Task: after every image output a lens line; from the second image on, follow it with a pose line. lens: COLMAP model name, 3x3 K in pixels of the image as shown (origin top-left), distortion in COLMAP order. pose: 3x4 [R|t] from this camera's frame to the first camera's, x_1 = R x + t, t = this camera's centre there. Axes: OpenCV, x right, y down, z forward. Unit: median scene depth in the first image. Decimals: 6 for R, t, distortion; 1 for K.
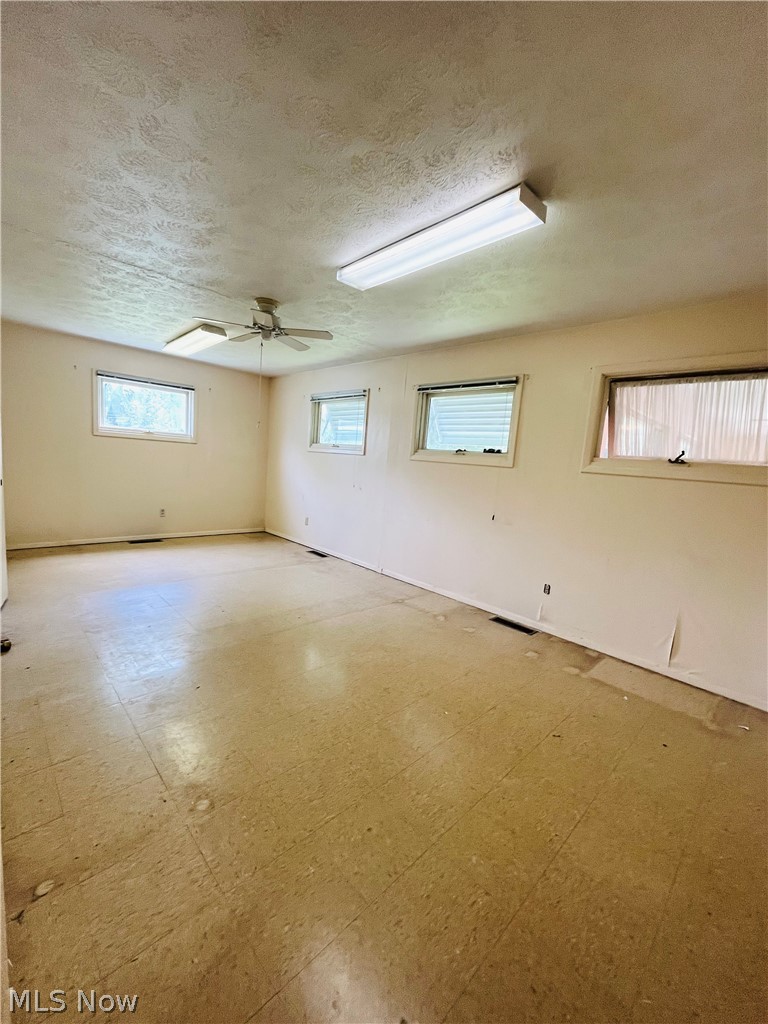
lens RADIAL K [[413.4, 0, 384.0], [0, 413.4, 512.0], [0, 0, 1]] dist [-0.002728, -0.000423]
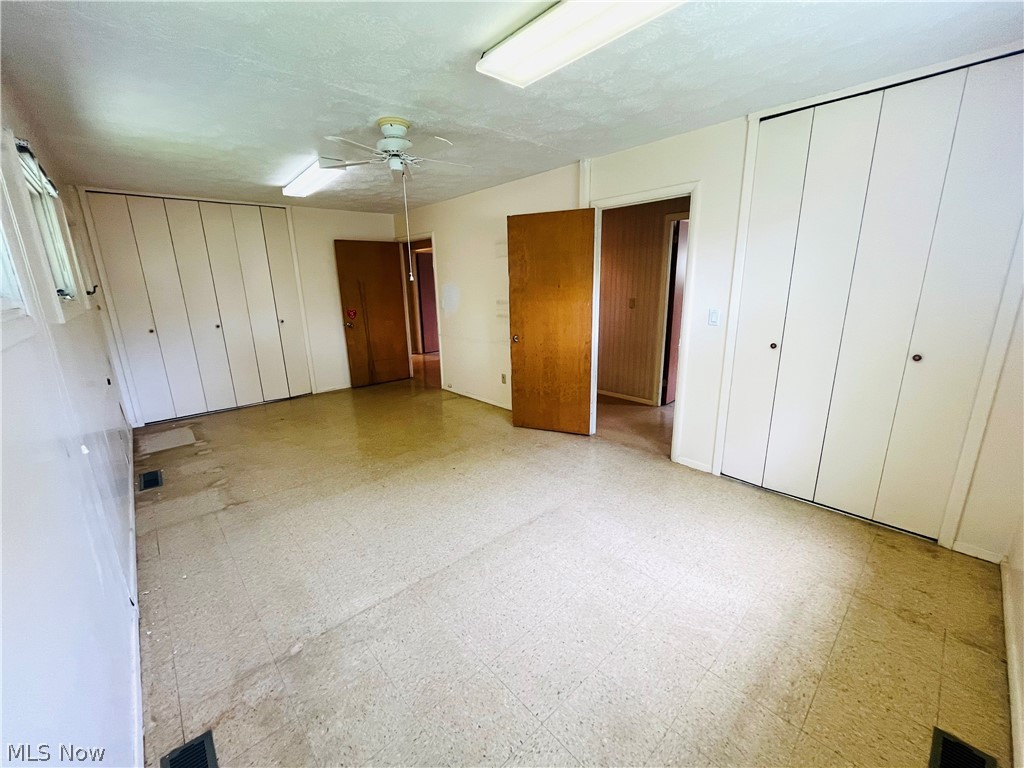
lens RADIAL K [[412.8, 0, 512.0], [0, 412.8, 384.0], [0, 0, 1]] dist [0.001350, 0.000113]
pose [[-0.998224, -0.051428, 0.030061, -0.488860], [-0.036183, 0.924342, 0.379845, -0.291193], [-0.047322, 0.378083, -0.924561, 1.640998]]
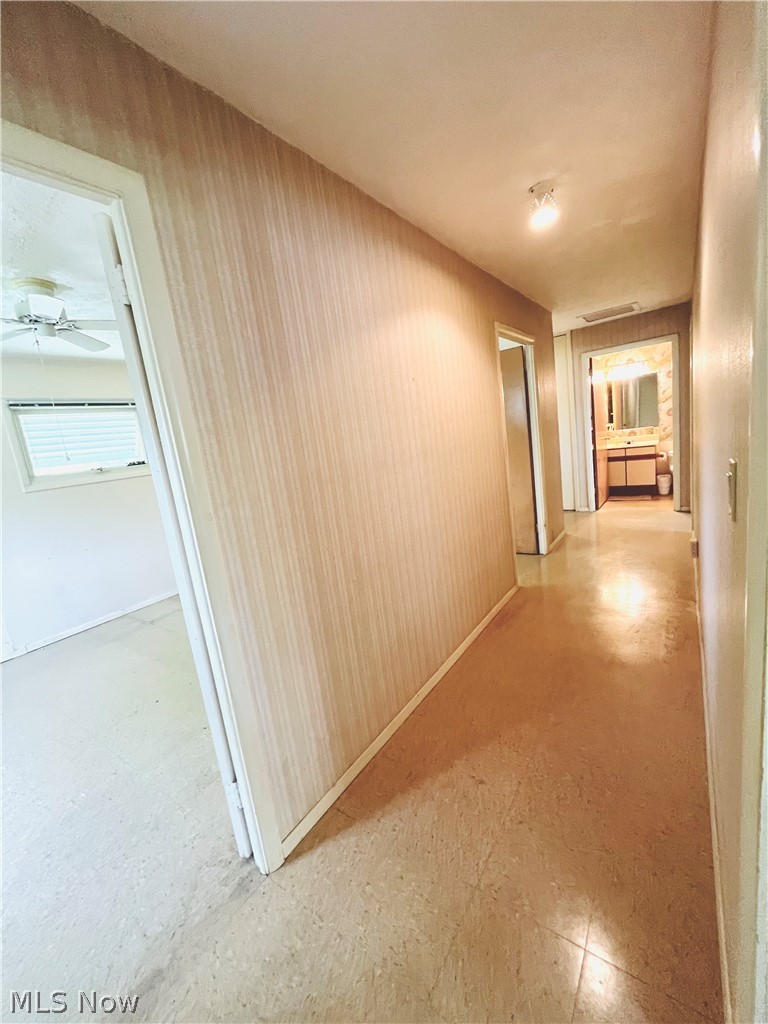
lens RADIAL K [[413.4, 0, 384.0], [0, 413.4, 512.0], [0, 0, 1]] dist [-0.002728, -0.000423]
pose [[-0.177244, -0.209801, 0.961545, -0.984818], [0.258109, 0.932906, 0.251130, -0.133620], [-0.949718, 0.292695, -0.111200, 0.526340]]
